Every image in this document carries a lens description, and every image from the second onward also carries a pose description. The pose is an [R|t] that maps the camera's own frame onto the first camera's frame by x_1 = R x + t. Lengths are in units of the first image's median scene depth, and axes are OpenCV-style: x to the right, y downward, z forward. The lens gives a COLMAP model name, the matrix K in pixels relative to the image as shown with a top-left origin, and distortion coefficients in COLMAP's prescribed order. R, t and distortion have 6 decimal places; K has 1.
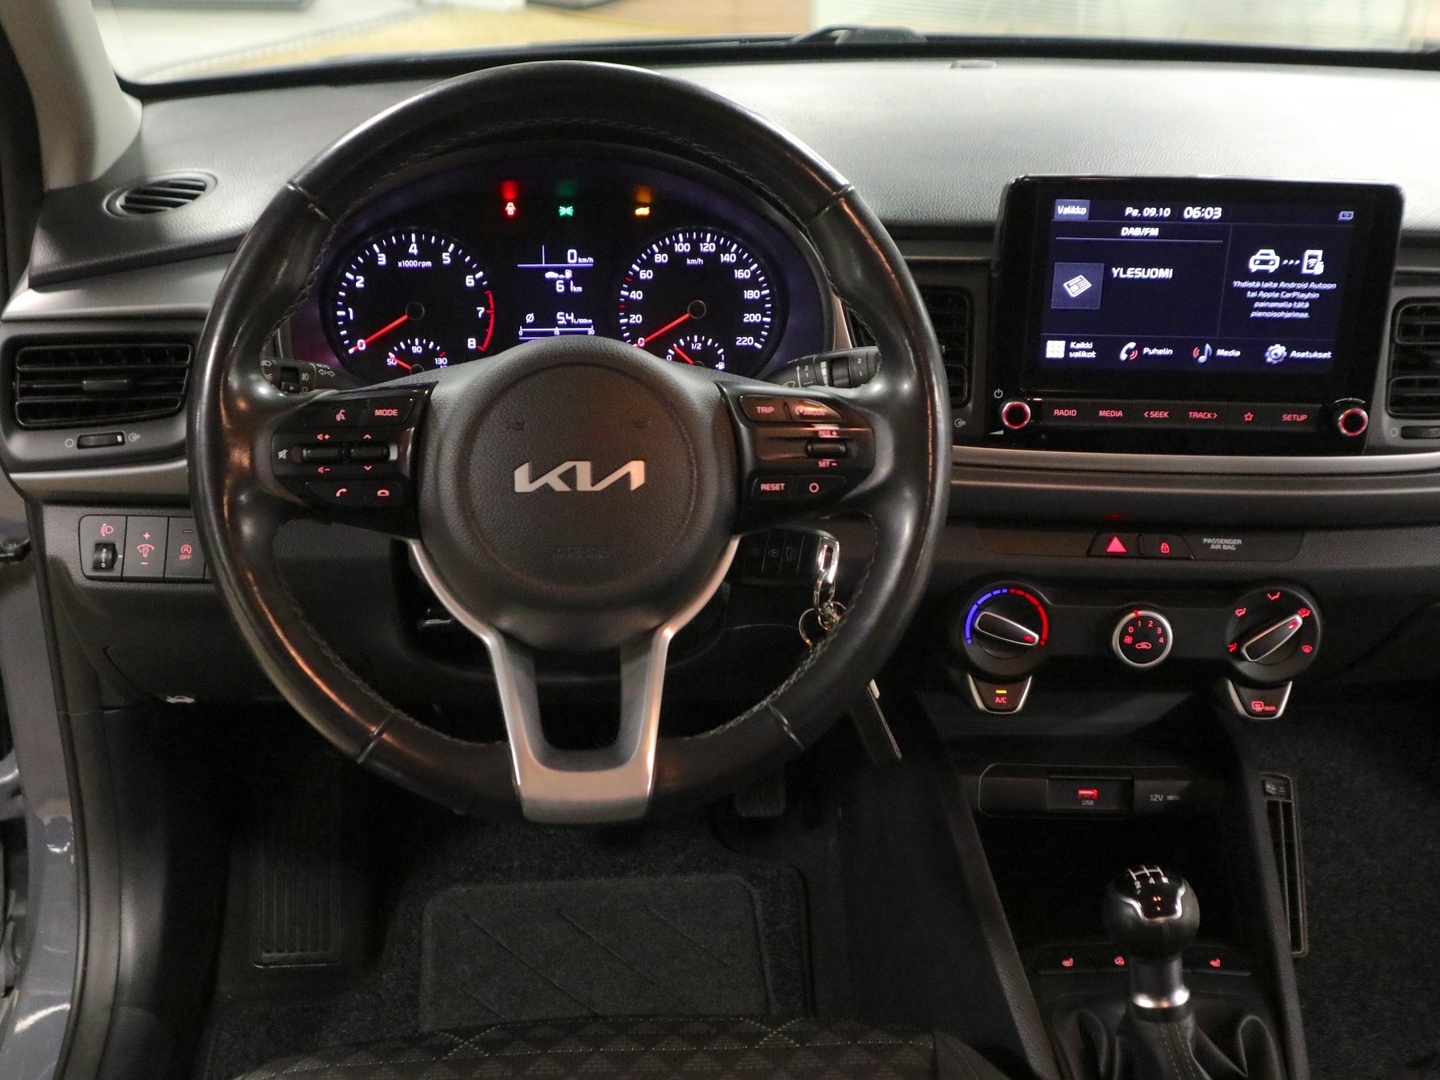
lens RADIAL K [[1683.0, 0, 691.7], [0, 1683.0, 544.1], [0, 0, 1]] dist [0.013273, 0.045362]
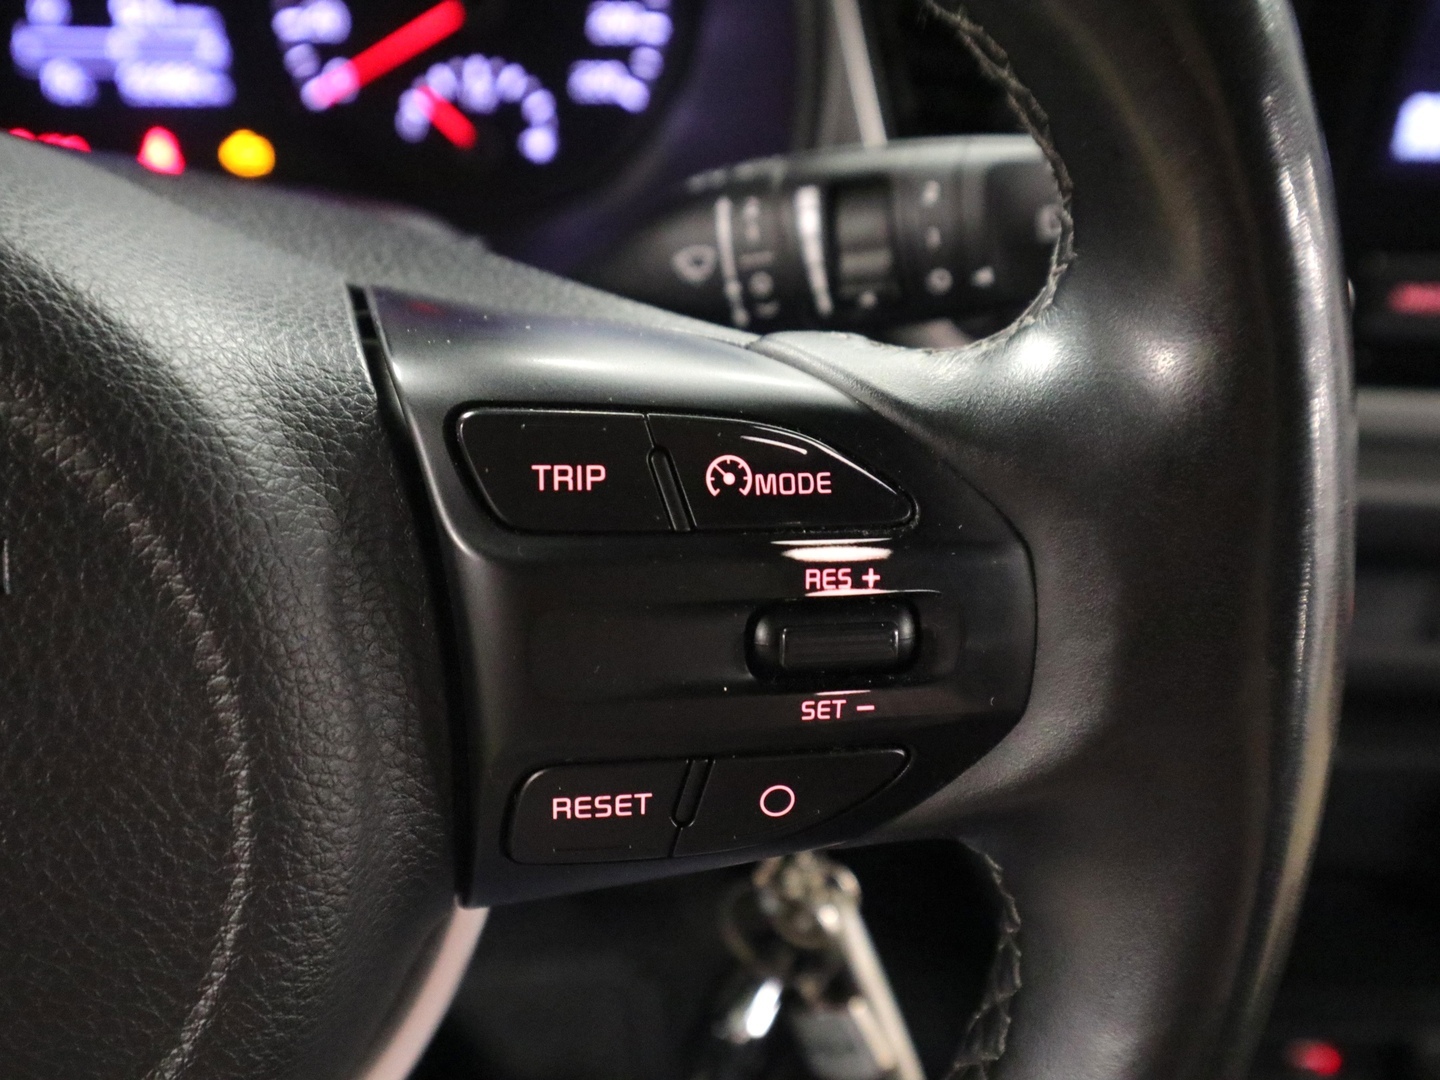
lens RADIAL K [[1683.0, 0, 691.7], [0, 1683.0, 544.1], [0, 0, 1]] dist [0.013273, 0.045362]
pose [[0.999234, 0.002035, 0.039073, 0.040184], [-0.008842, 0.984552, 0.174867, -0.086132], [-0.038113, -0.175079, 0.983816, 0.606851]]
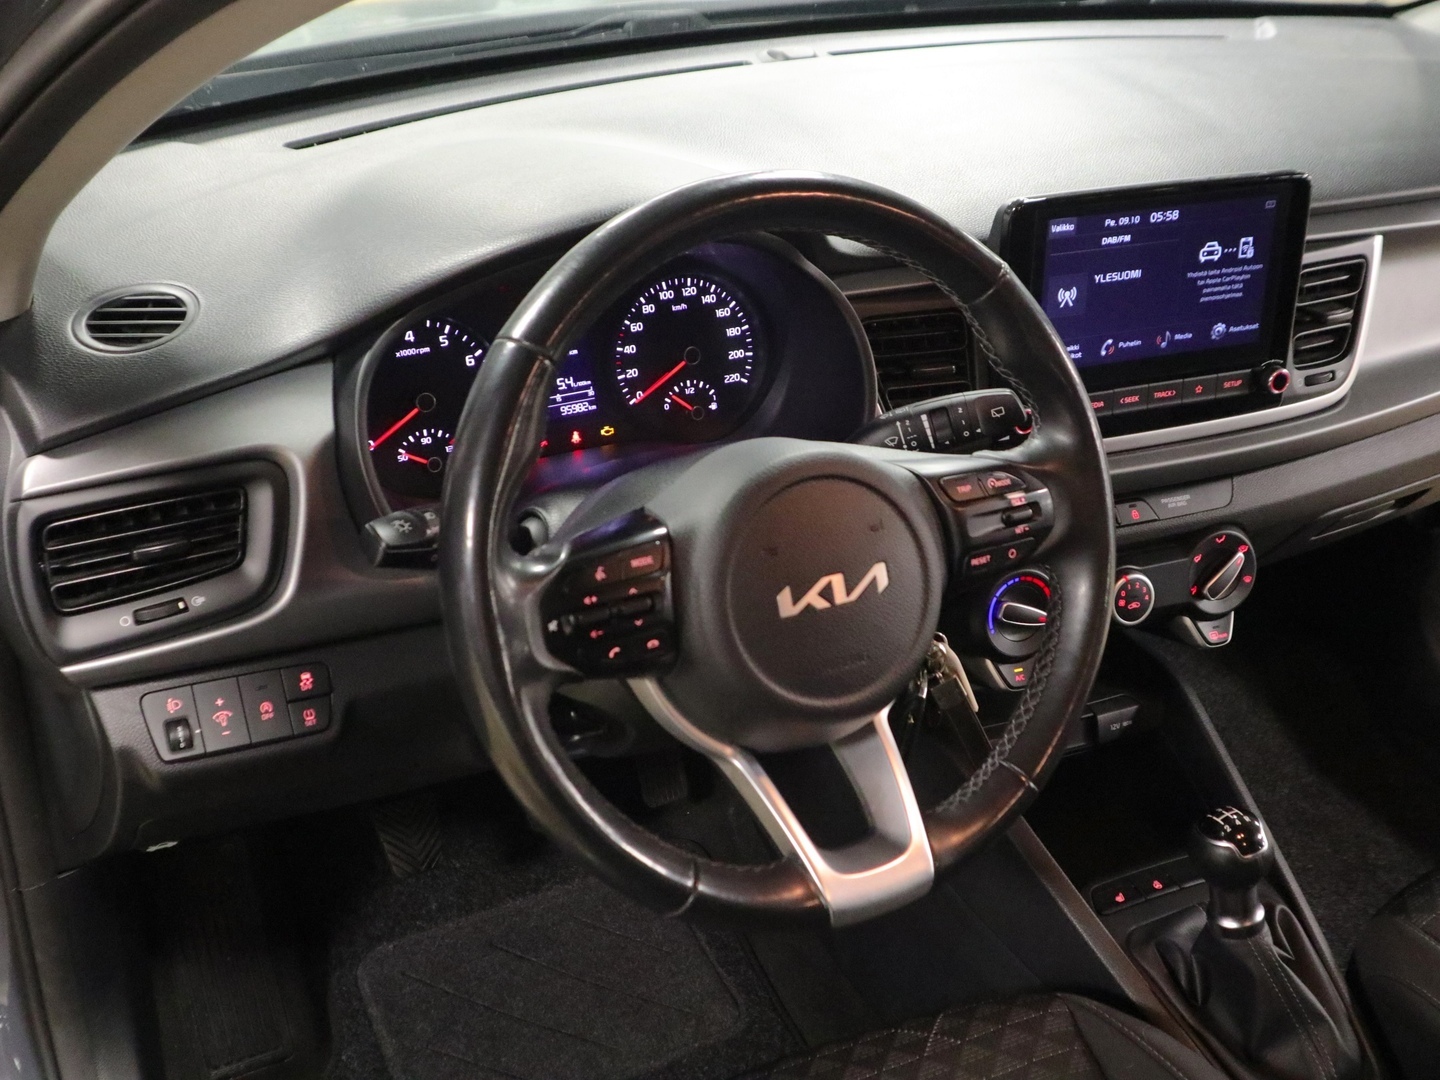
lens RADIAL K [[1683.0, 0, 691.7], [0, 1683.0, 544.1], [0, 0, 1]] dist [0.013273, 0.045362]
pose [[0.926290, -0.179594, 0.331259, -0.361732], [0.151217, 0.982388, 0.109762, -0.145159], [-0.345137, -0.051579, 0.937134, 0.063653]]
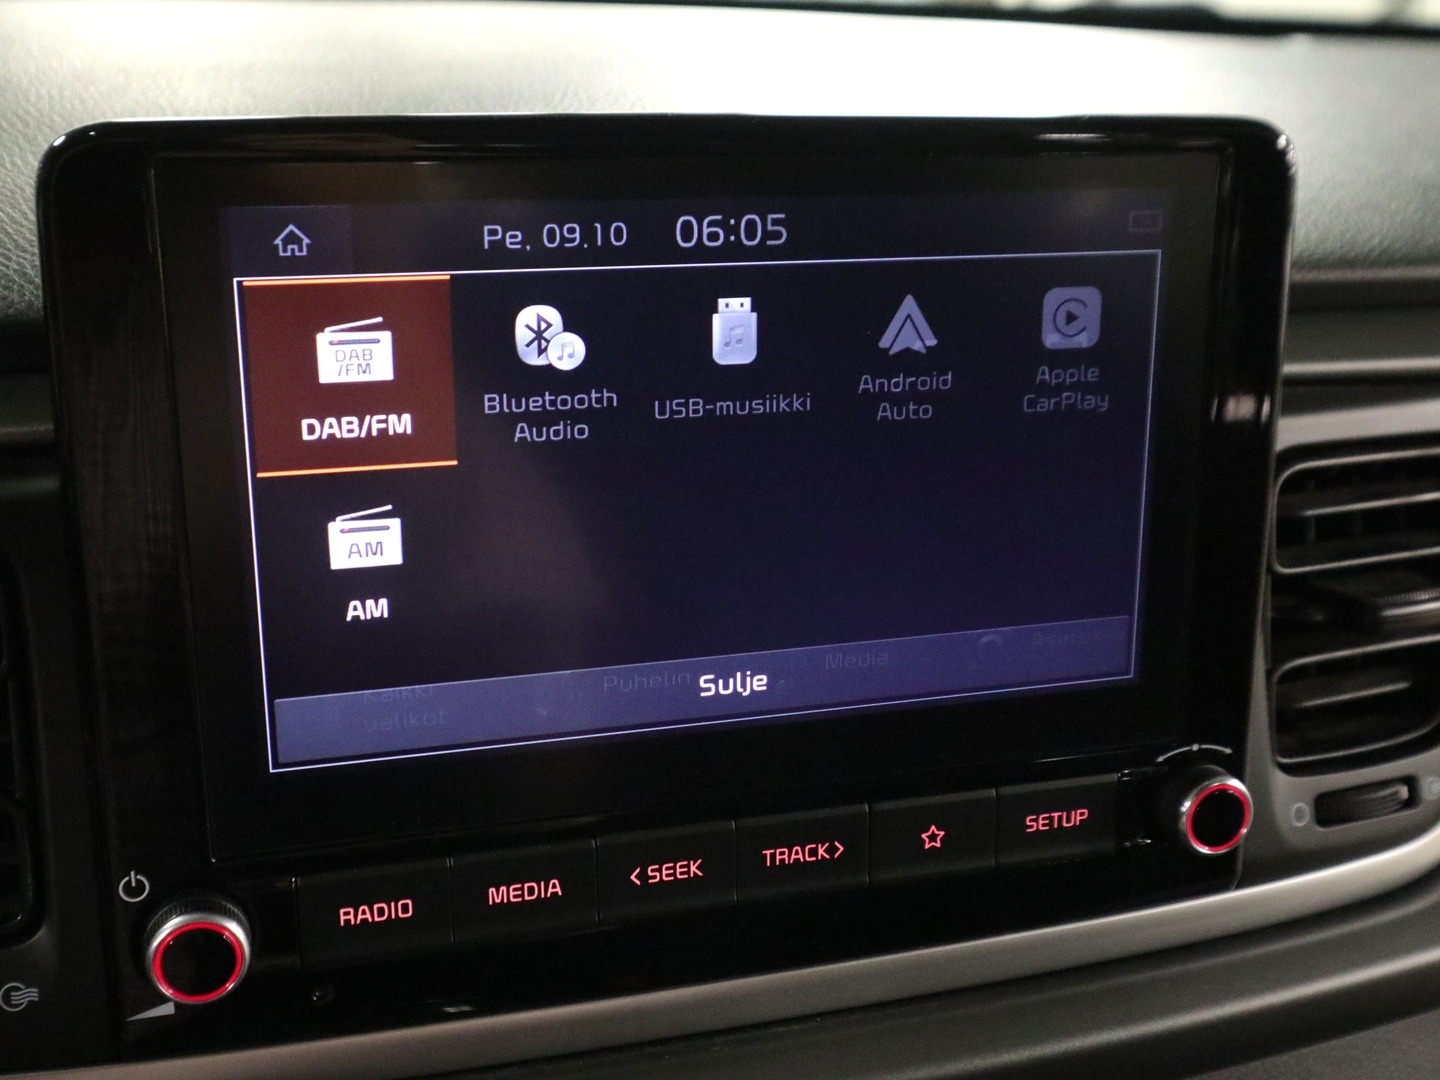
lens RADIAL K [[1683.0, 0, 691.7], [0, 1683.0, 544.1], [0, 0, 1]] dist [0.013273, 0.045362]
pose [[0.956293, -0.097651, 0.275624, 0.195027], [0.119515, 0.990791, -0.063637, -0.115013], [-0.266872, 0.093797, 0.959157, 0.675562]]
